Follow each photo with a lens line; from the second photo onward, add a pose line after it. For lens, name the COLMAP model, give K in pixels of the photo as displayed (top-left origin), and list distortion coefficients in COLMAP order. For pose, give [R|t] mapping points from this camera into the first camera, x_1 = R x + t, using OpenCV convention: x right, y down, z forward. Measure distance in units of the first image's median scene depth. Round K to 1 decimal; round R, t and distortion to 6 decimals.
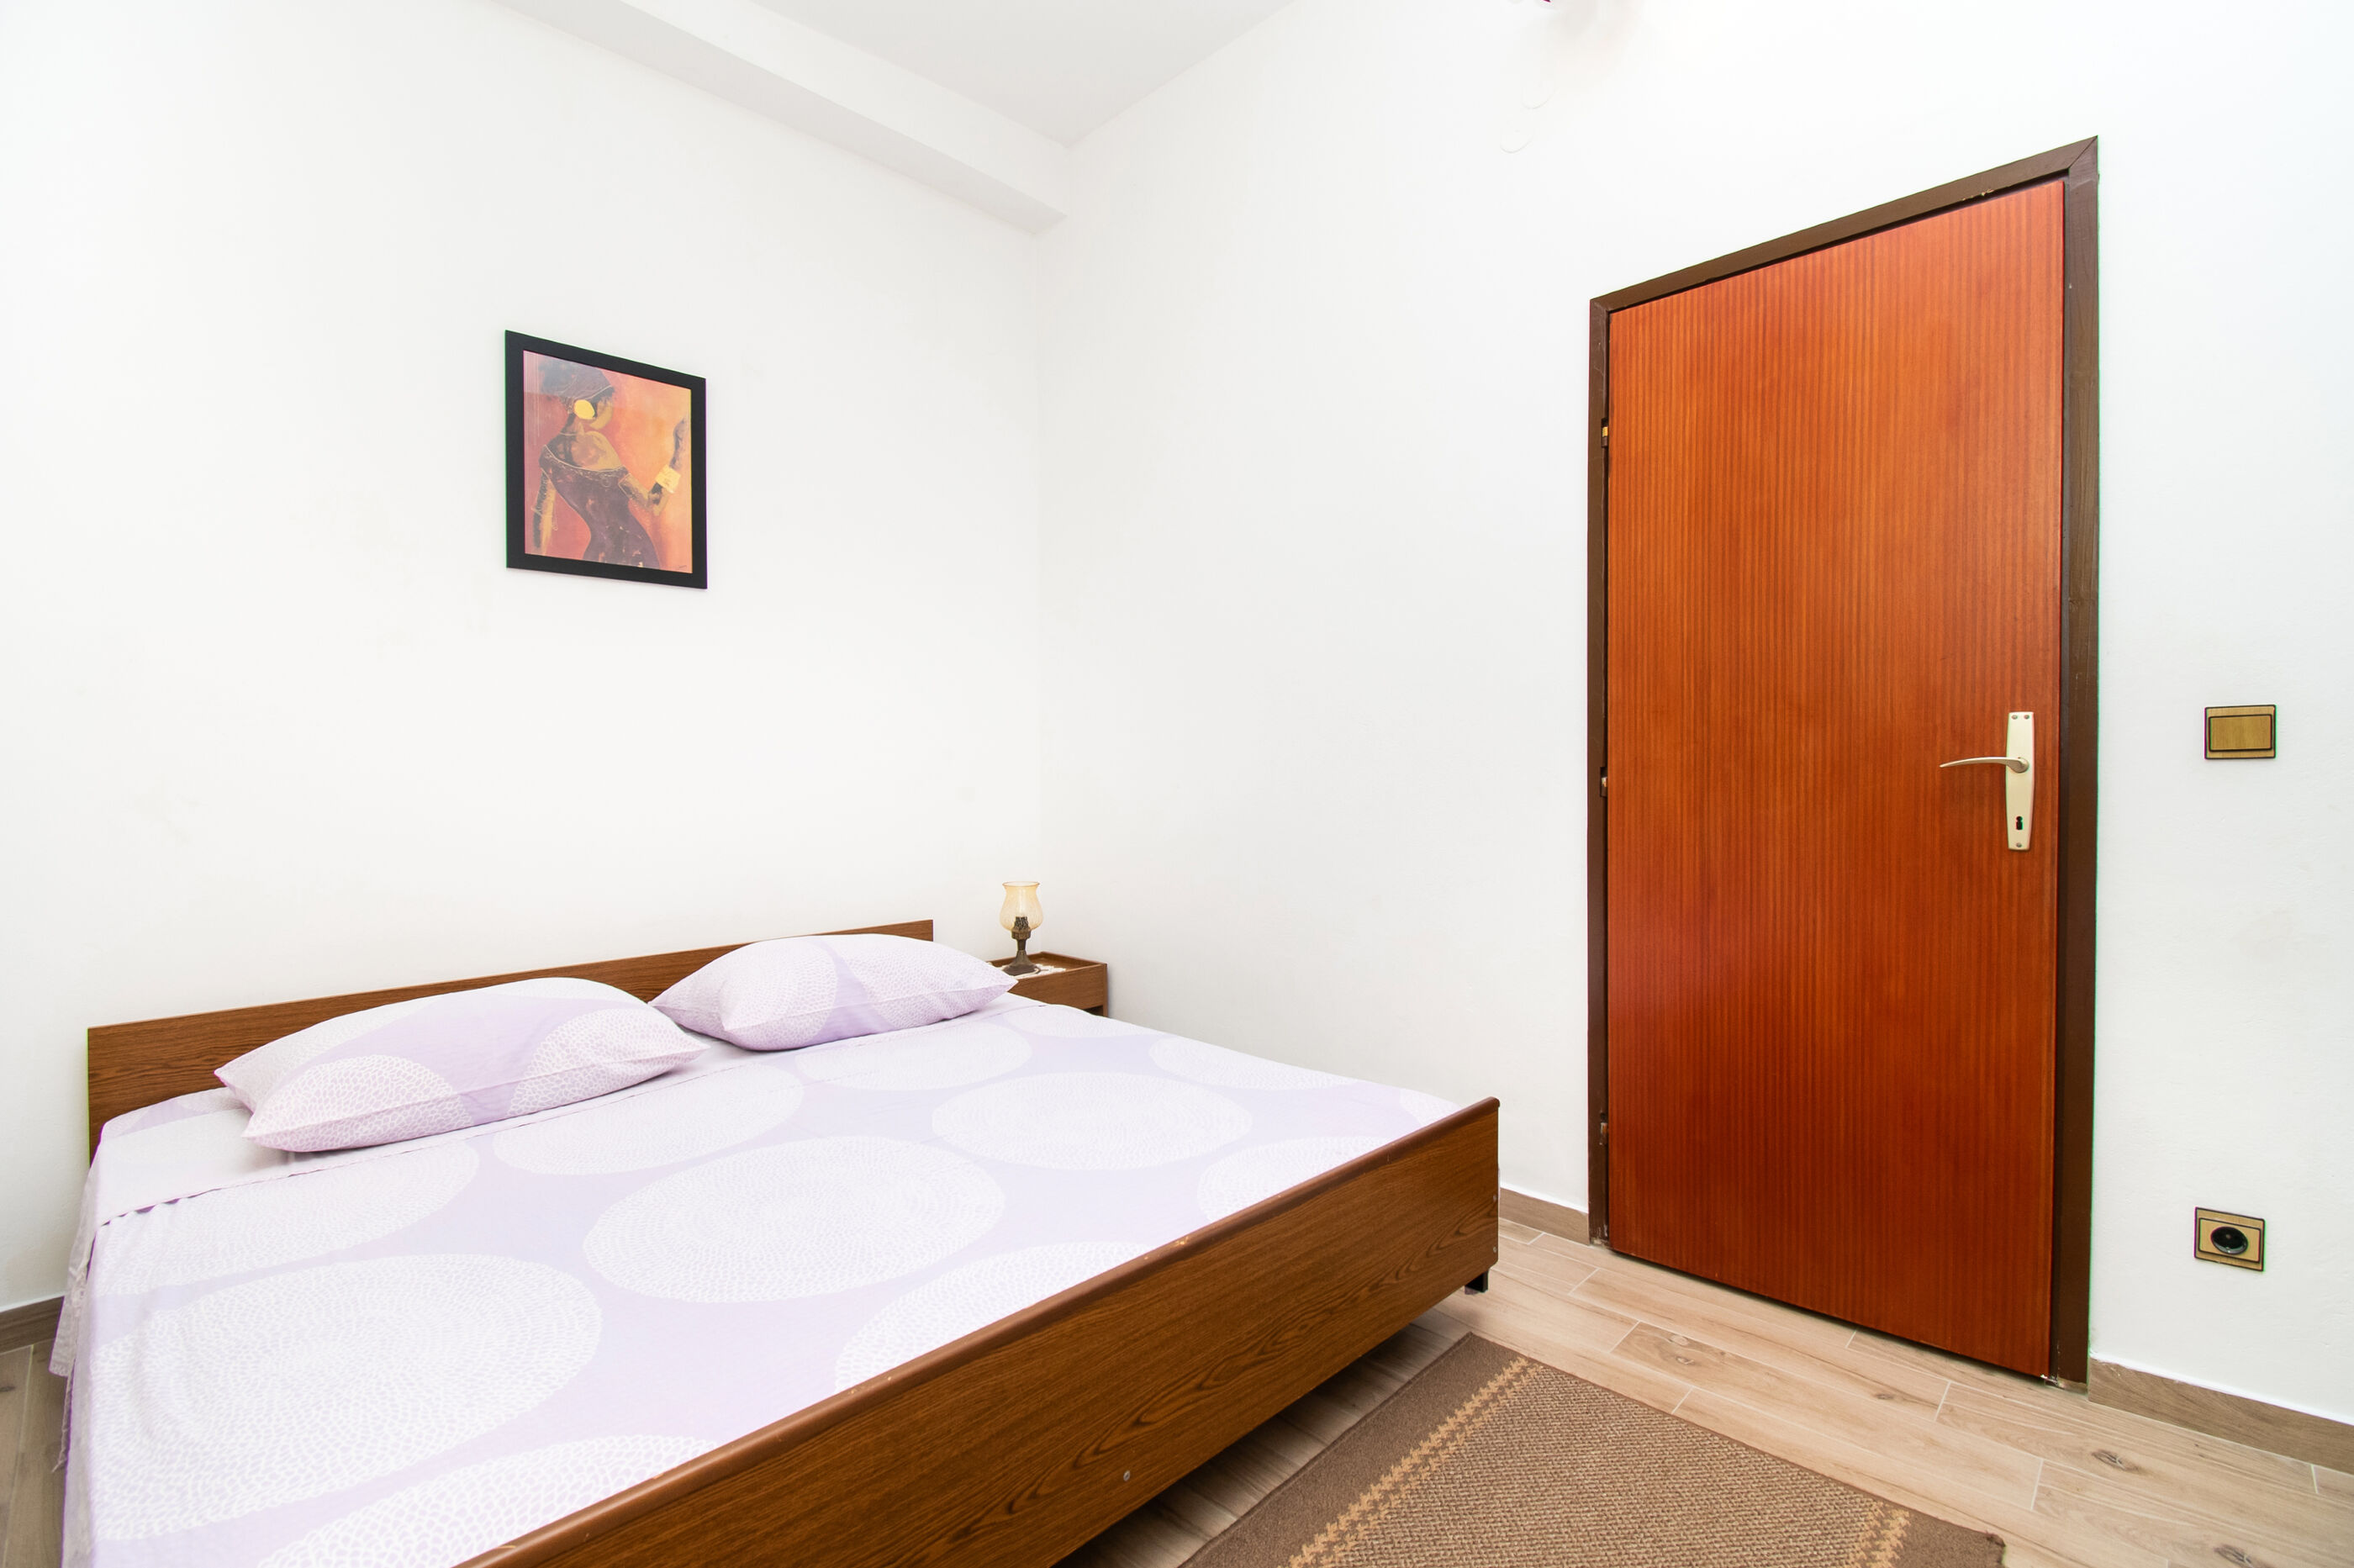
lens RADIAL K [[1060.5, 0, 1151.4], [0, 1060.5, 785.0], [0, 0, 1]] dist [0.002405, -0.007308]
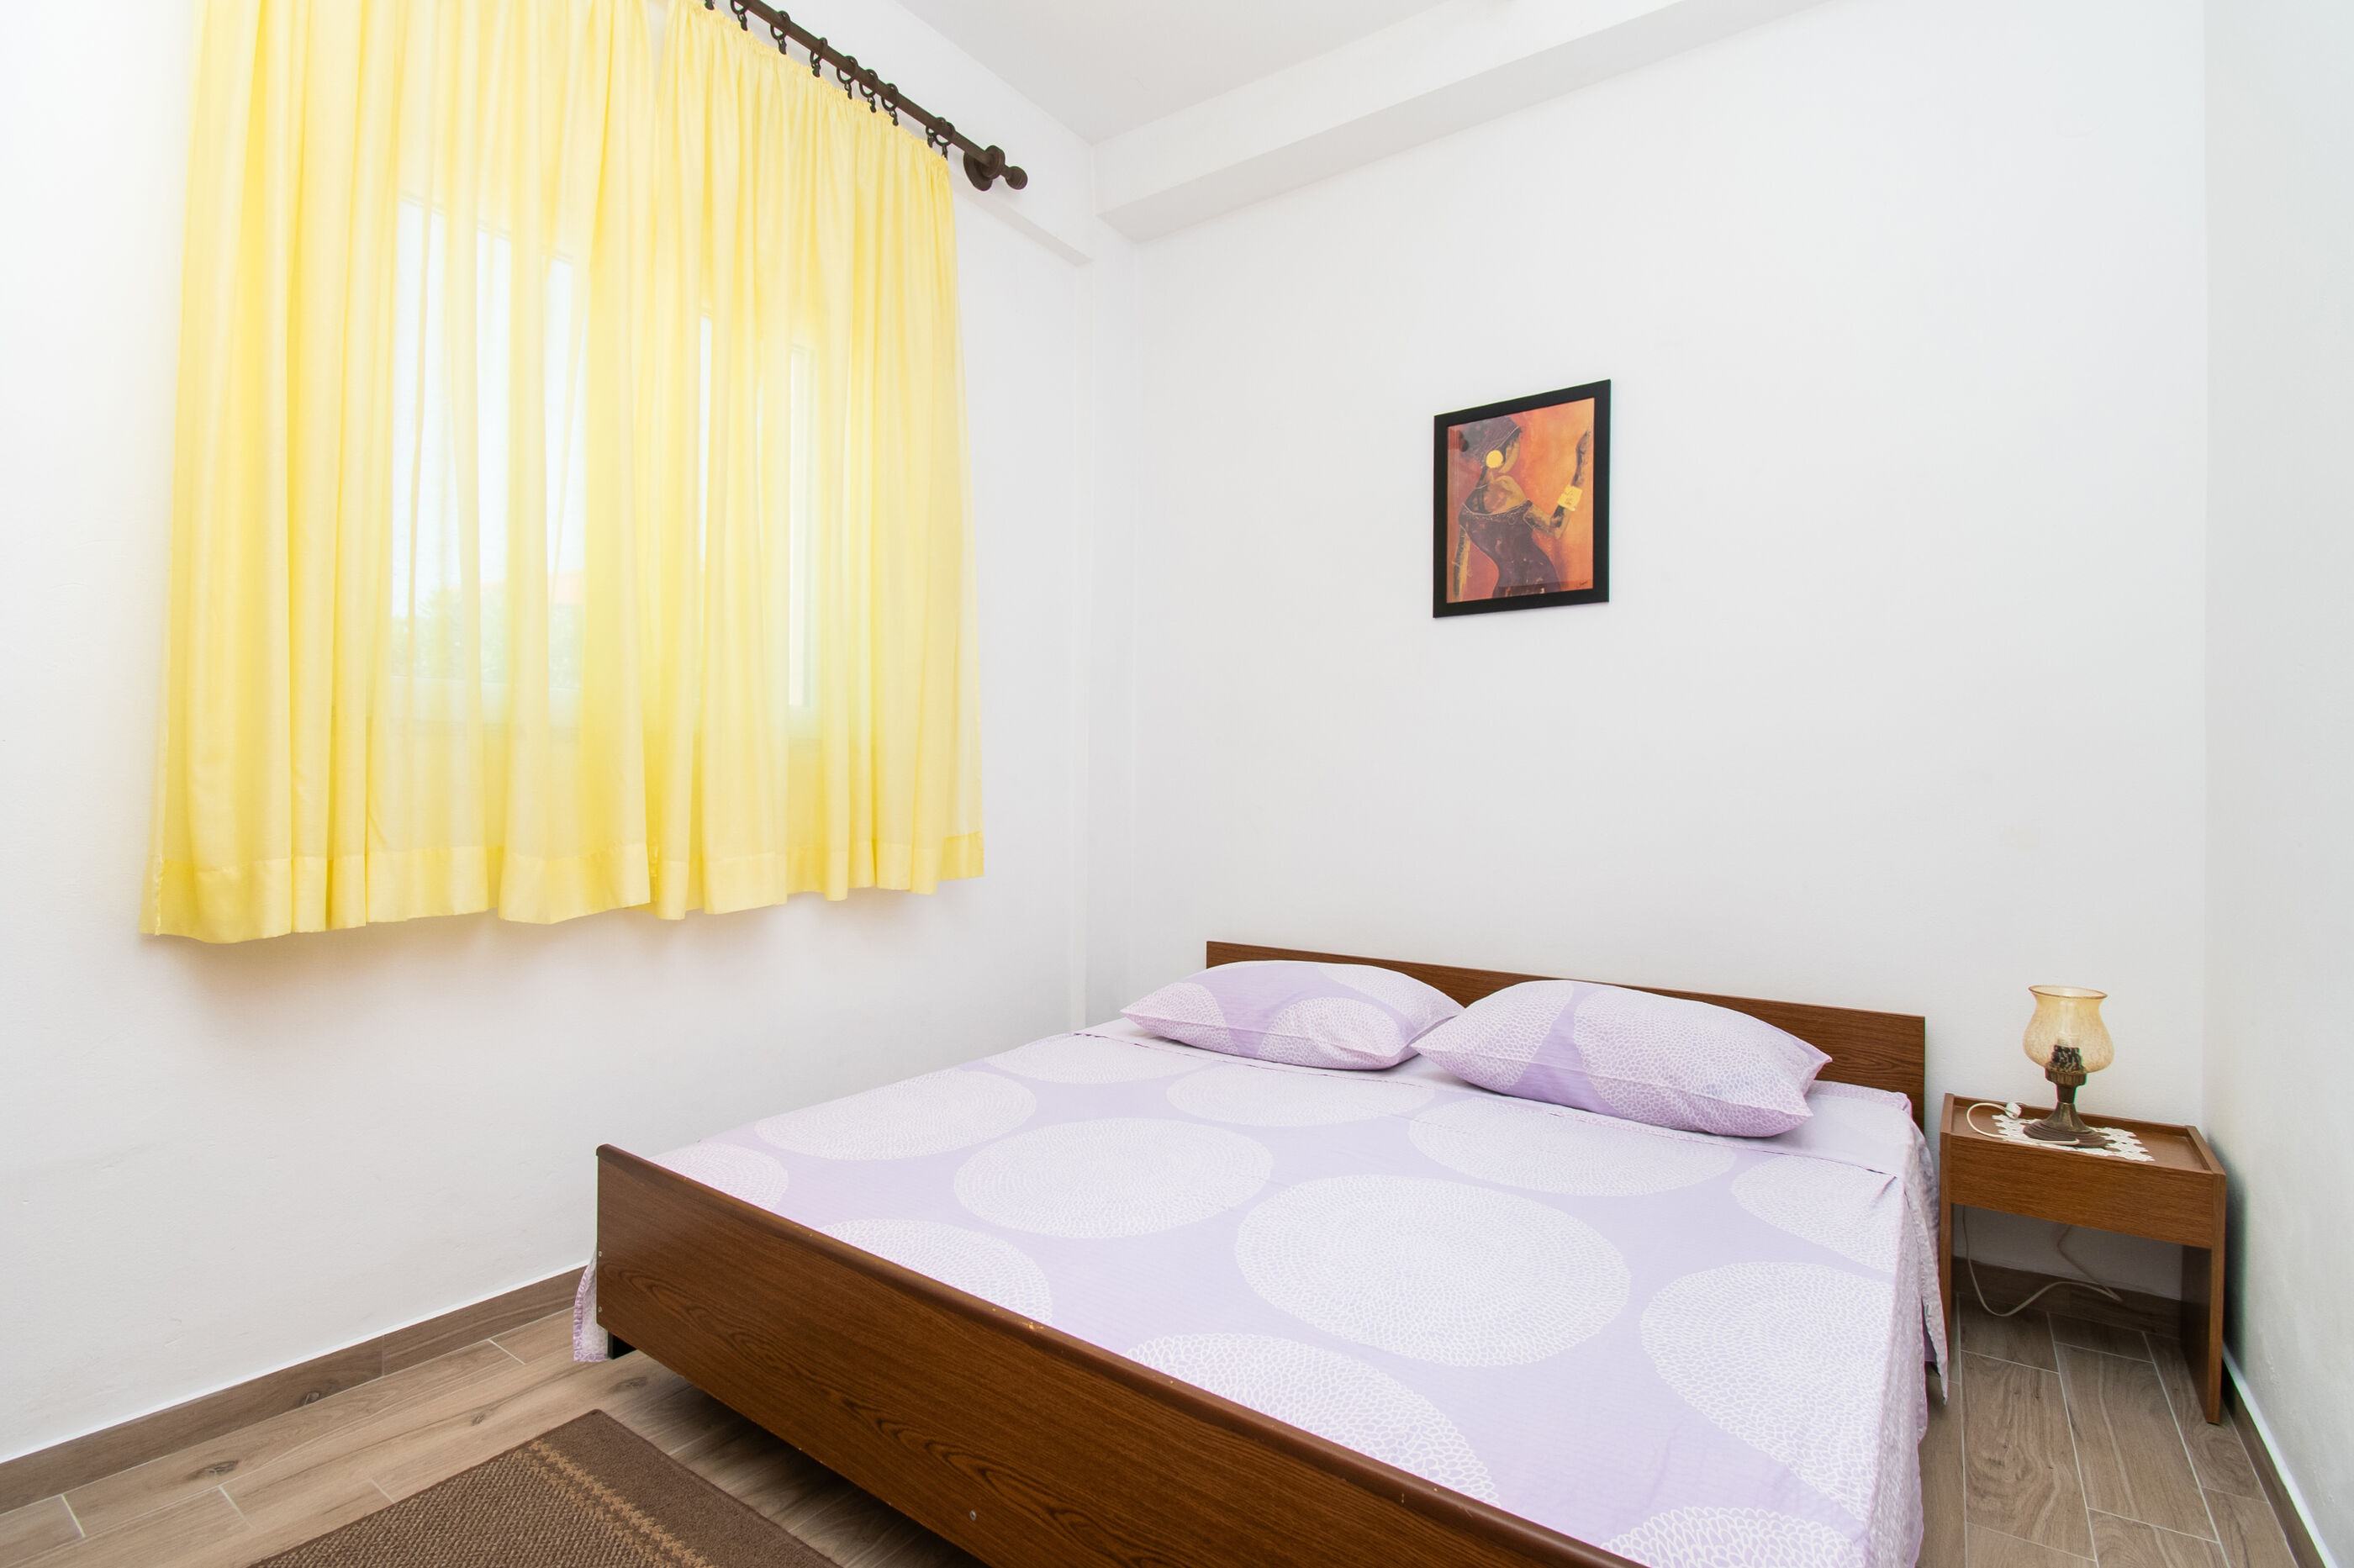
lens RADIAL K [[1060.5, 0, 1160.5], [0, 1060.5, 785.8], [0, 0, 1]] dist [0.002405, -0.007308]
pose [[0.166284, 0.009156, -0.986035, 0.488953], [-0.025981, 0.999650, 0.004901, -0.016894], [0.985736, 0.024803, 0.166463, 0.499897]]
